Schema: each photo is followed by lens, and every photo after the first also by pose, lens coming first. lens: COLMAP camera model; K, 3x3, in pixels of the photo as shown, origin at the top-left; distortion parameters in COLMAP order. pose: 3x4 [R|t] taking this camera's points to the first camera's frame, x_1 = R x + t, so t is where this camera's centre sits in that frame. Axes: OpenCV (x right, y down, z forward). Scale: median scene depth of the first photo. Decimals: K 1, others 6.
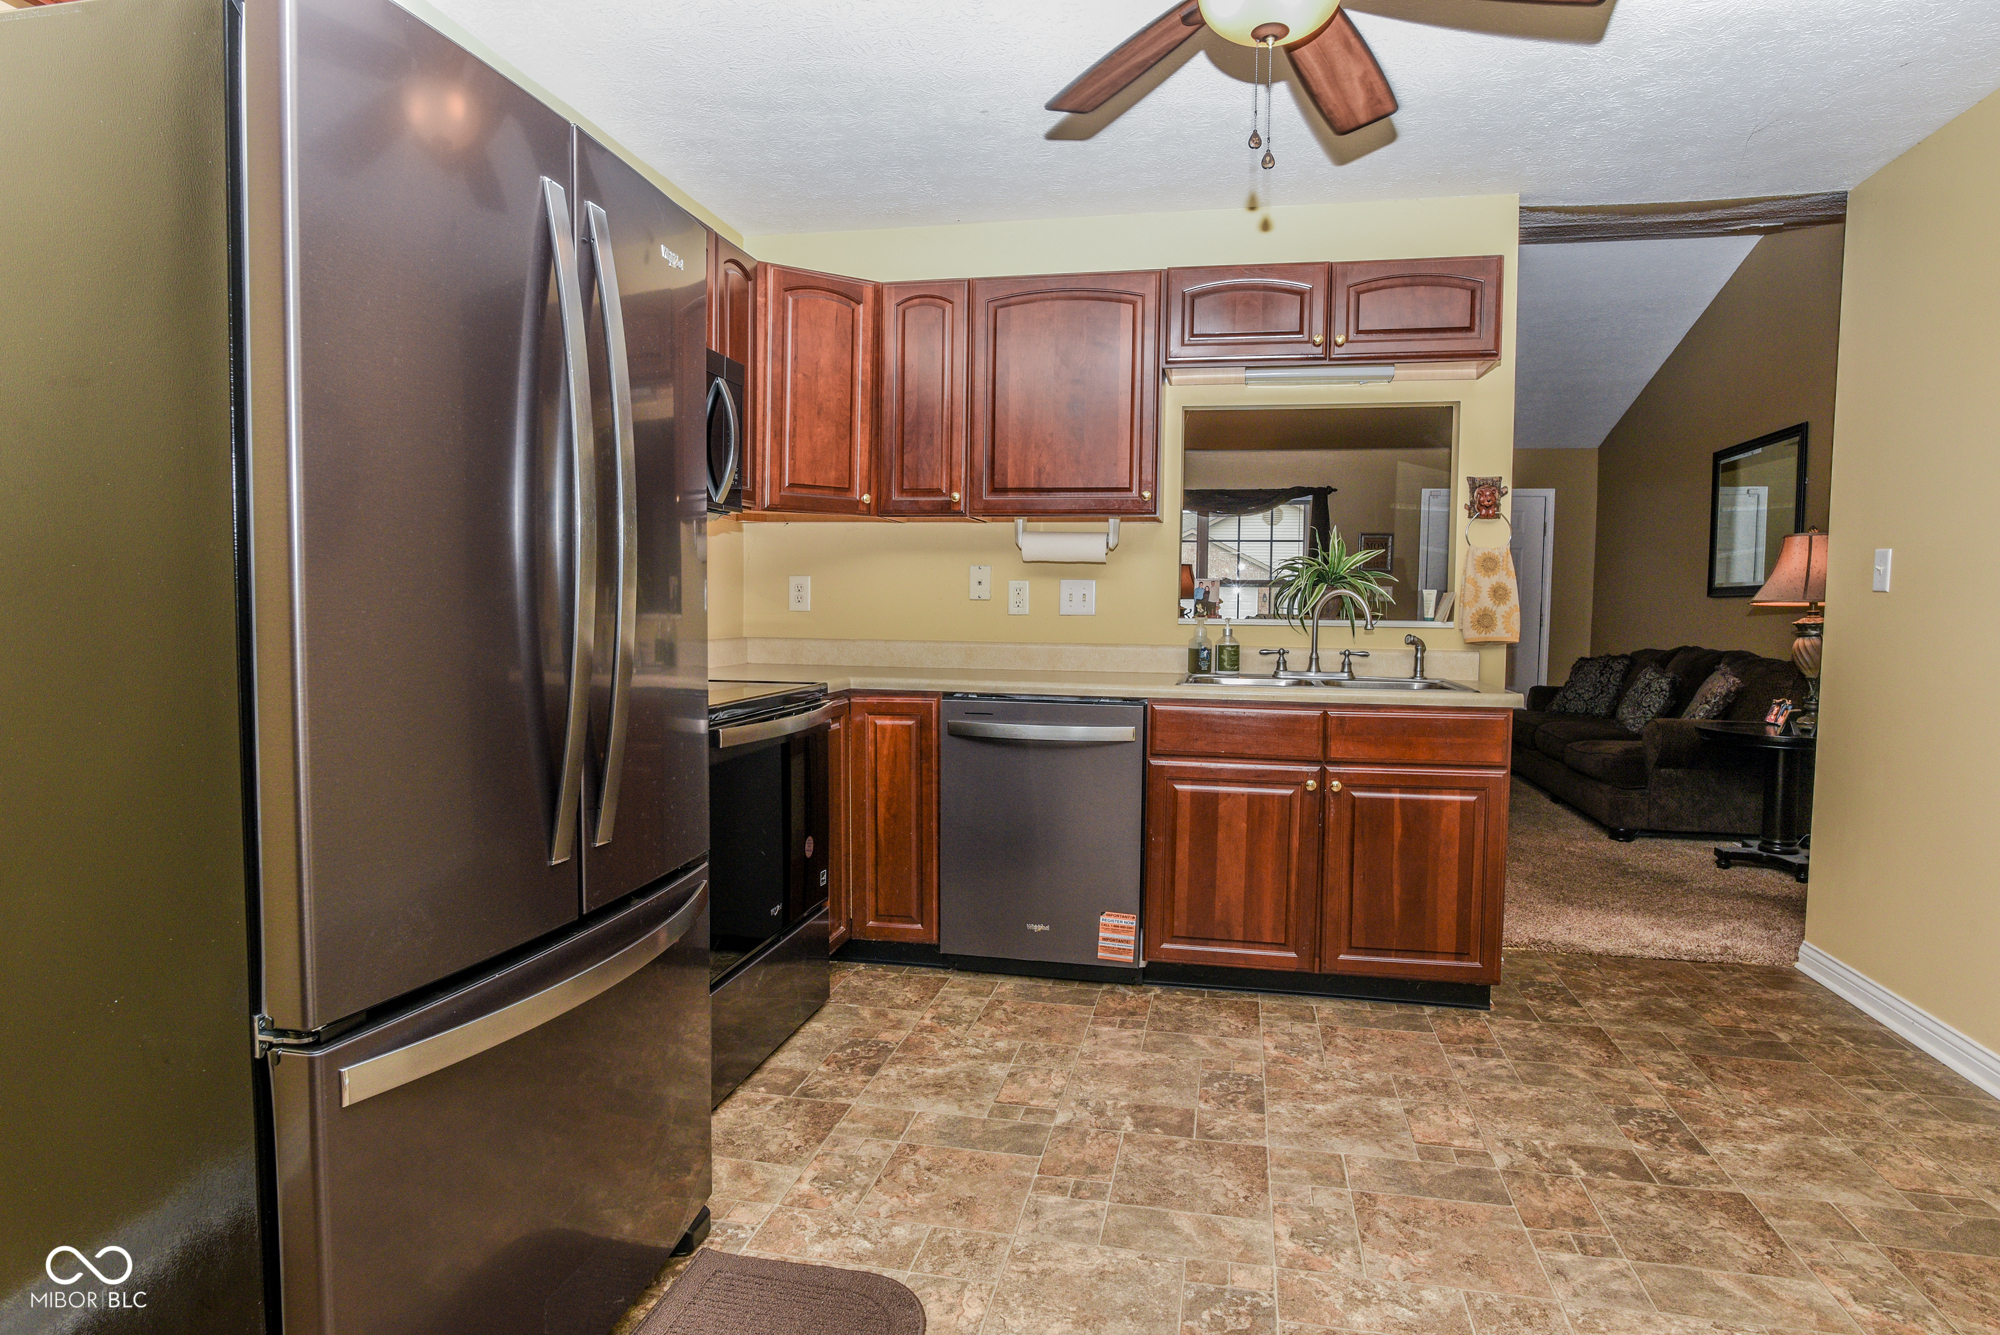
lens RADIAL K [[1151.6, 0, 1011.0], [0, 1151.6, 671.4], [0, 0, 1]] dist [-0.028975, 0.002760]
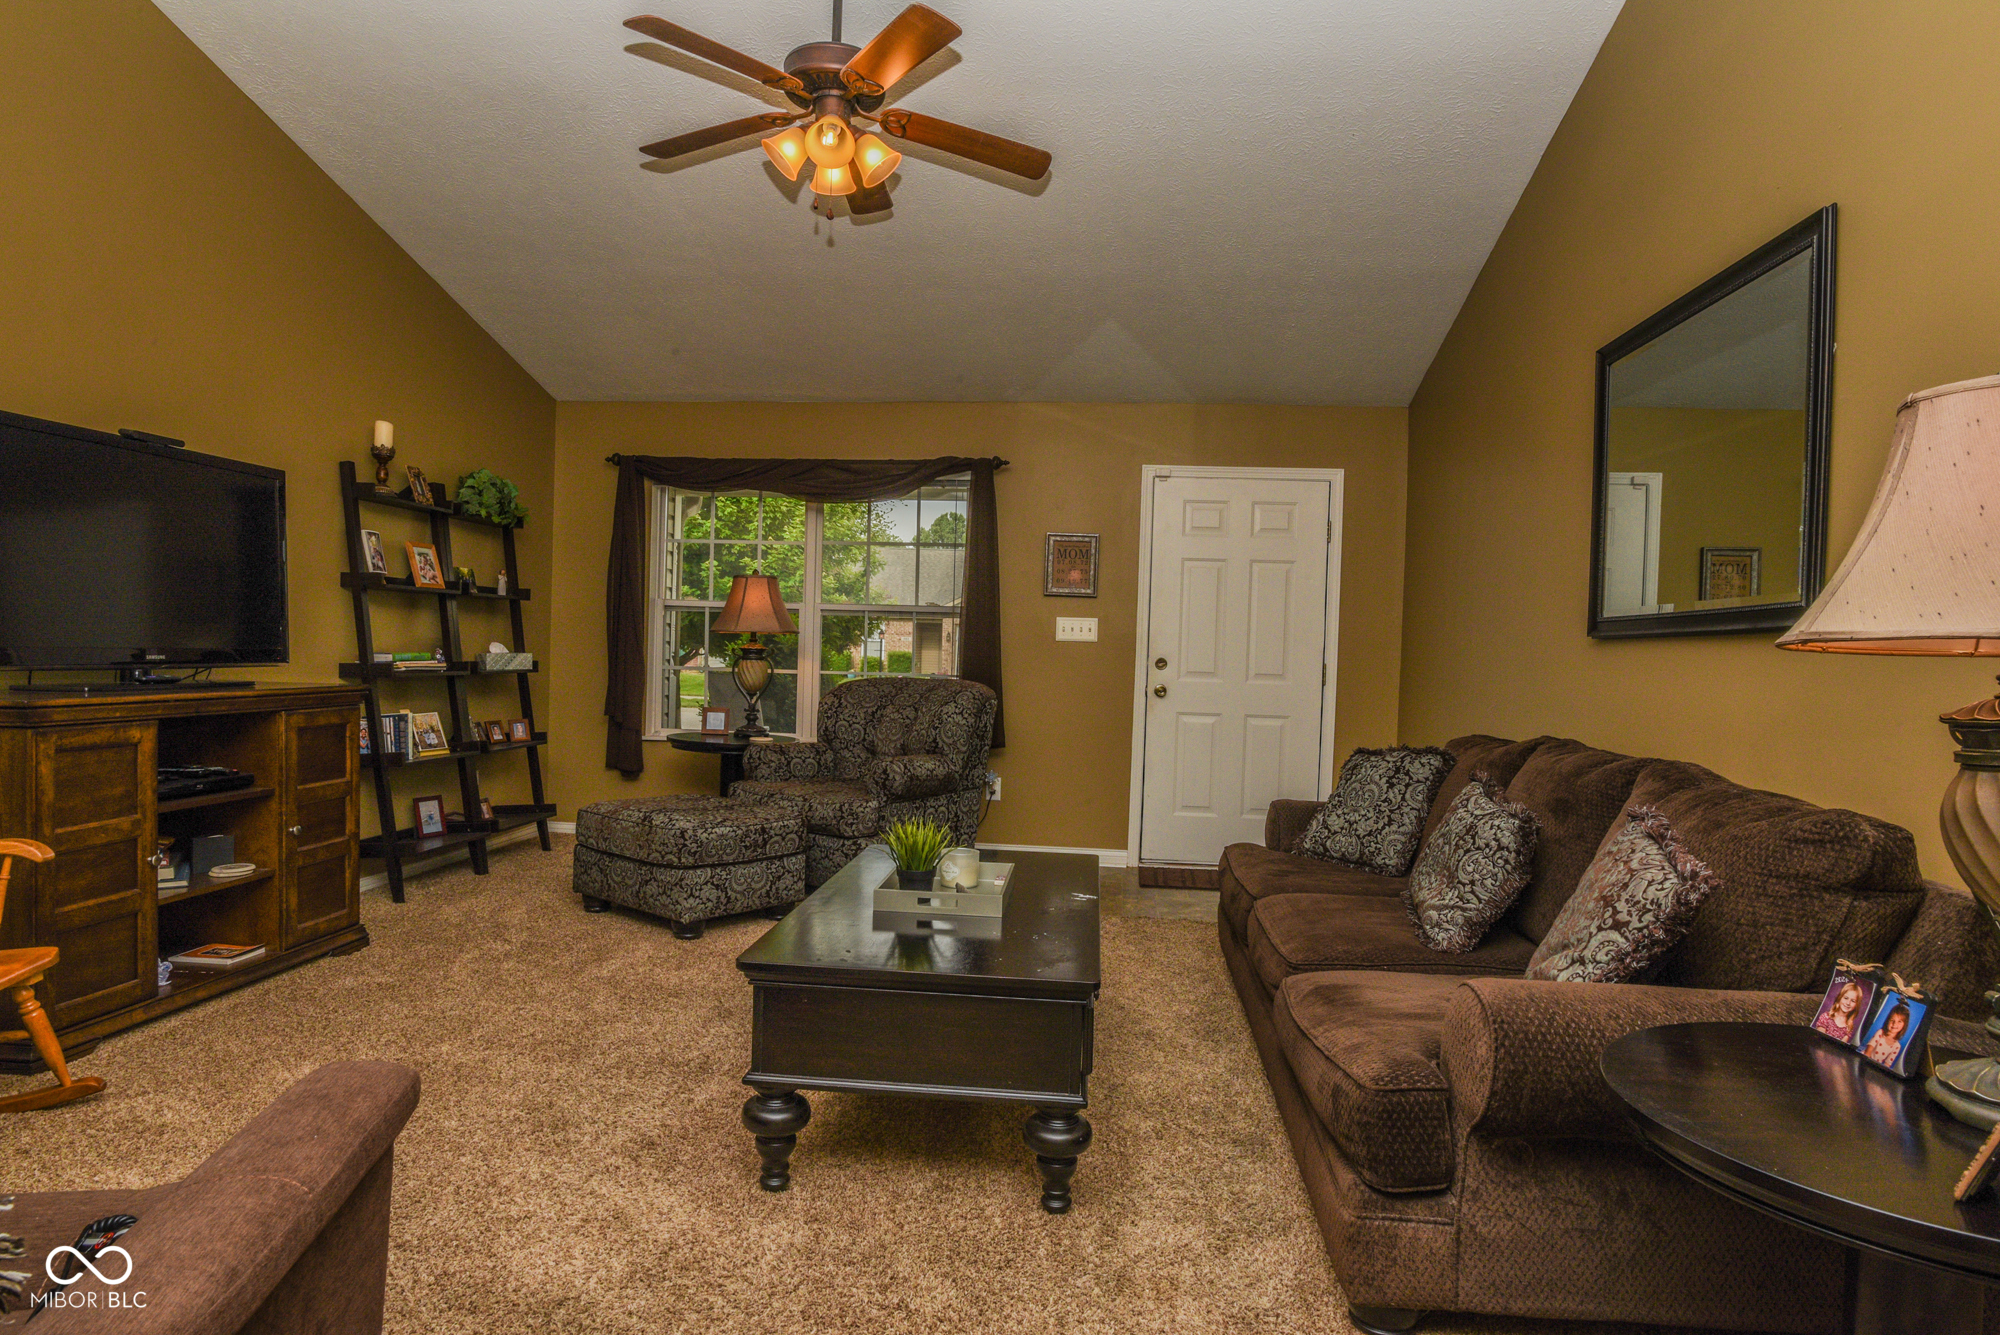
lens RADIAL K [[1162.7, 0, 1000.0], [0, 1162.7, 667.5], [0, 0, 1]] dist [-0.001493, 0.000550]
pose [[0.994599, 0.012309, 0.103057, 0.411258], [-0.008183, 0.999152, -0.040363, -0.039997], [-0.103466, 0.039302, 0.993856, 0.709445]]
